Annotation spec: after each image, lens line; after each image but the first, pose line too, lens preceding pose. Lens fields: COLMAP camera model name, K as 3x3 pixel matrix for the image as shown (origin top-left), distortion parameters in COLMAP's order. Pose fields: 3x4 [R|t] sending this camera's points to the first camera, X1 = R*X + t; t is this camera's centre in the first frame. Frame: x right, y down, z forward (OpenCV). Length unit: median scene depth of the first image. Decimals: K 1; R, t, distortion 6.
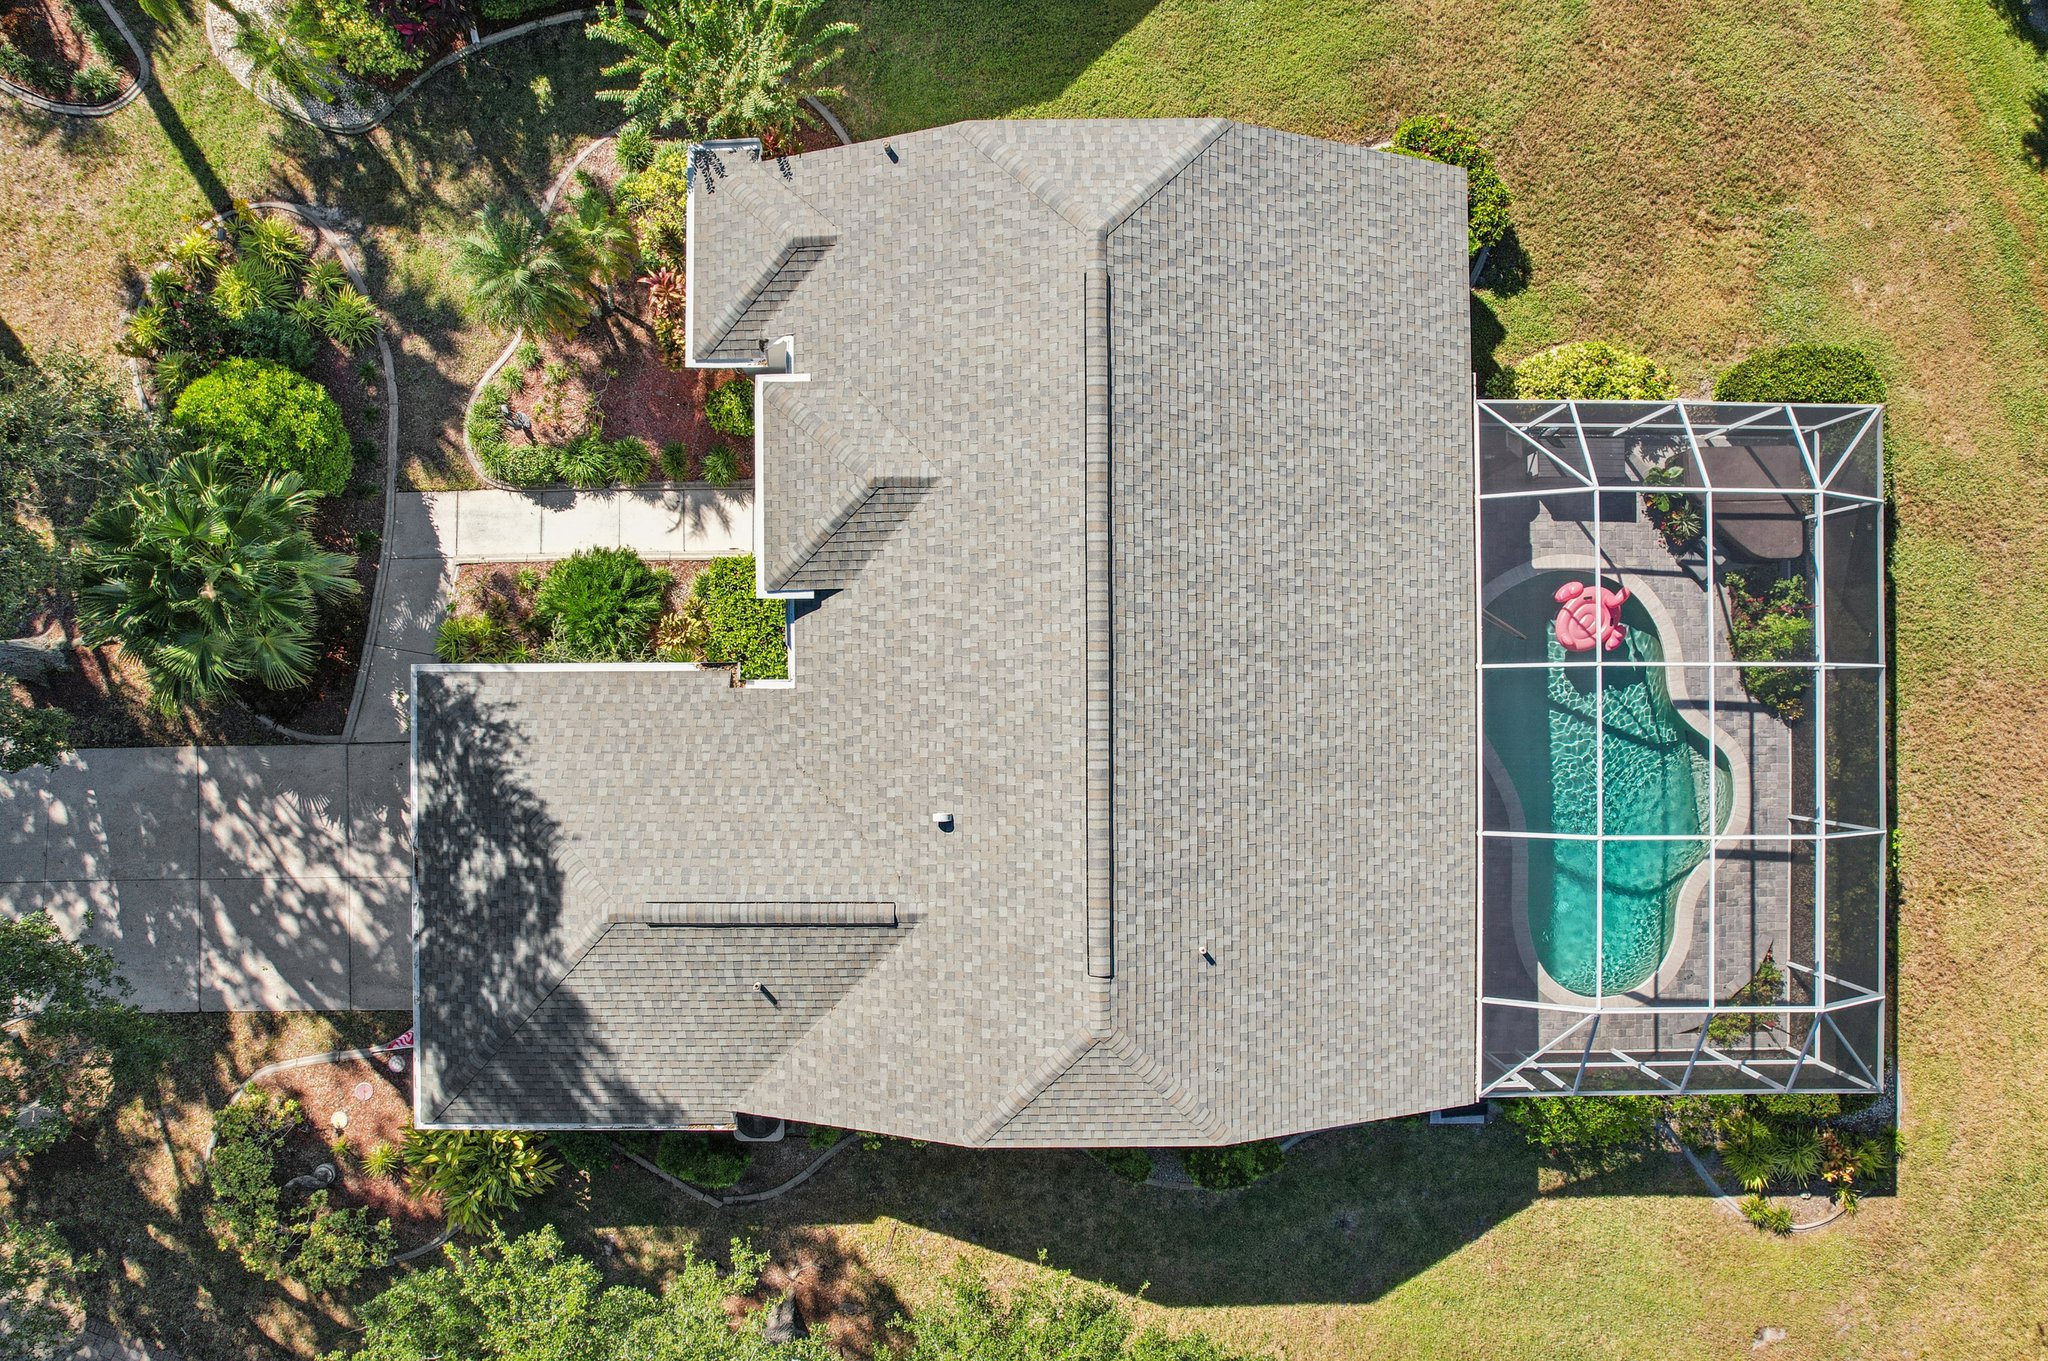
lens RADIAL K [[1302.0, 0, 1012.6], [0, 1302.0, 677.3], [0, 0, 1]] dist [-0.026645, 0.006959]
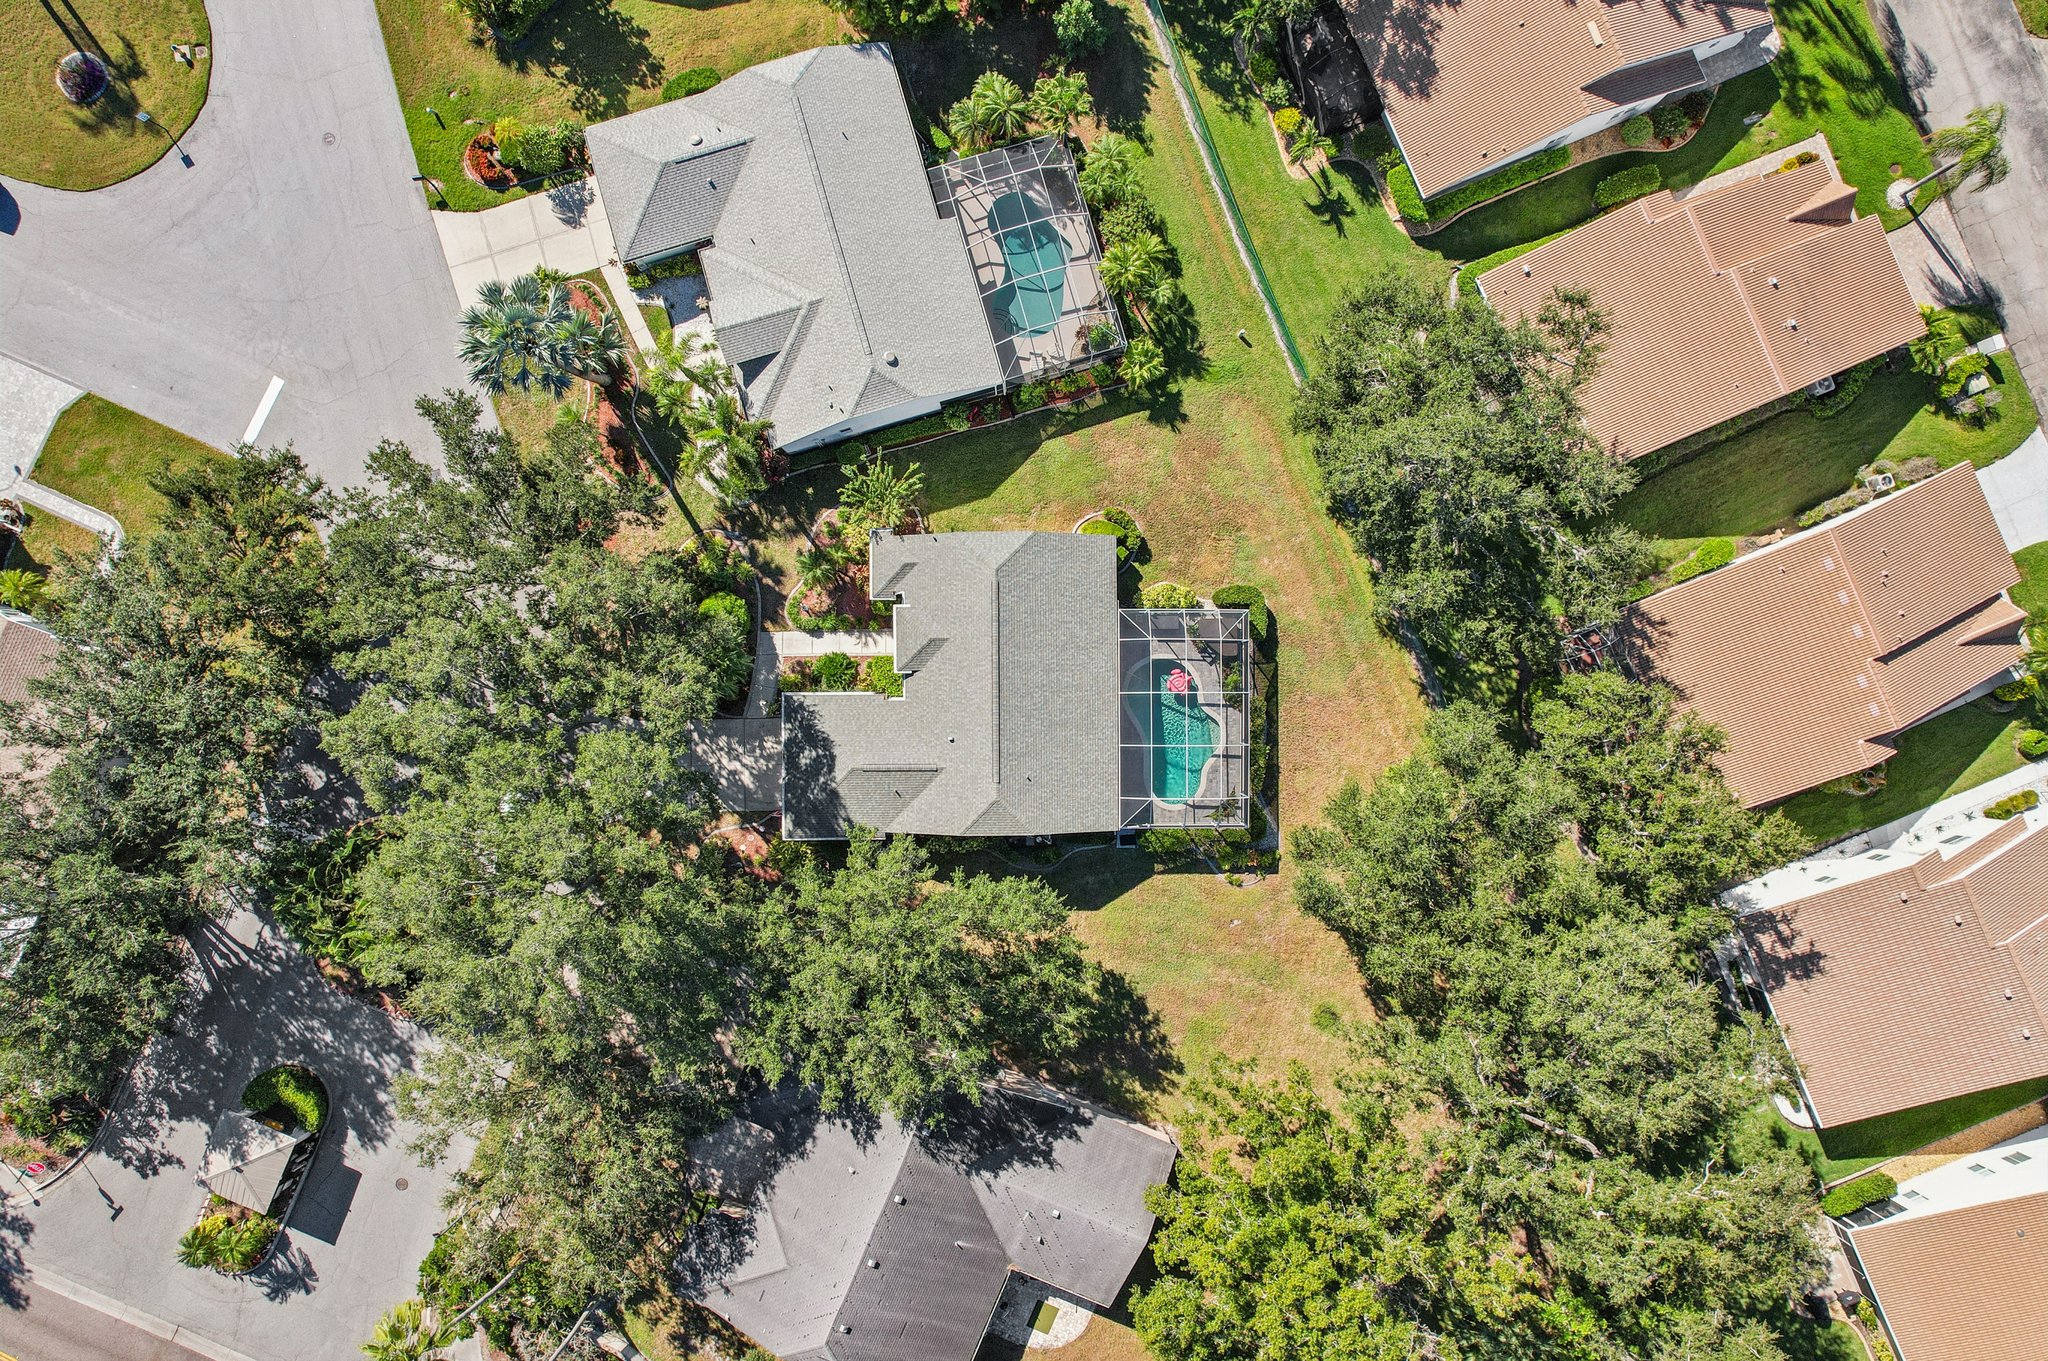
lens RADIAL K [[1302.0, 0, 1031.4], [0, 1302.0, 691.1], [0, 0, 1]] dist [-0.026645, 0.006959]
pose [[0.999915, -0.000723, 0.013028, 0.091368], [0.000622, 0.999970, 0.007725, -0.033126], [-0.013033, -0.007716, 0.999885, -1.943675]]
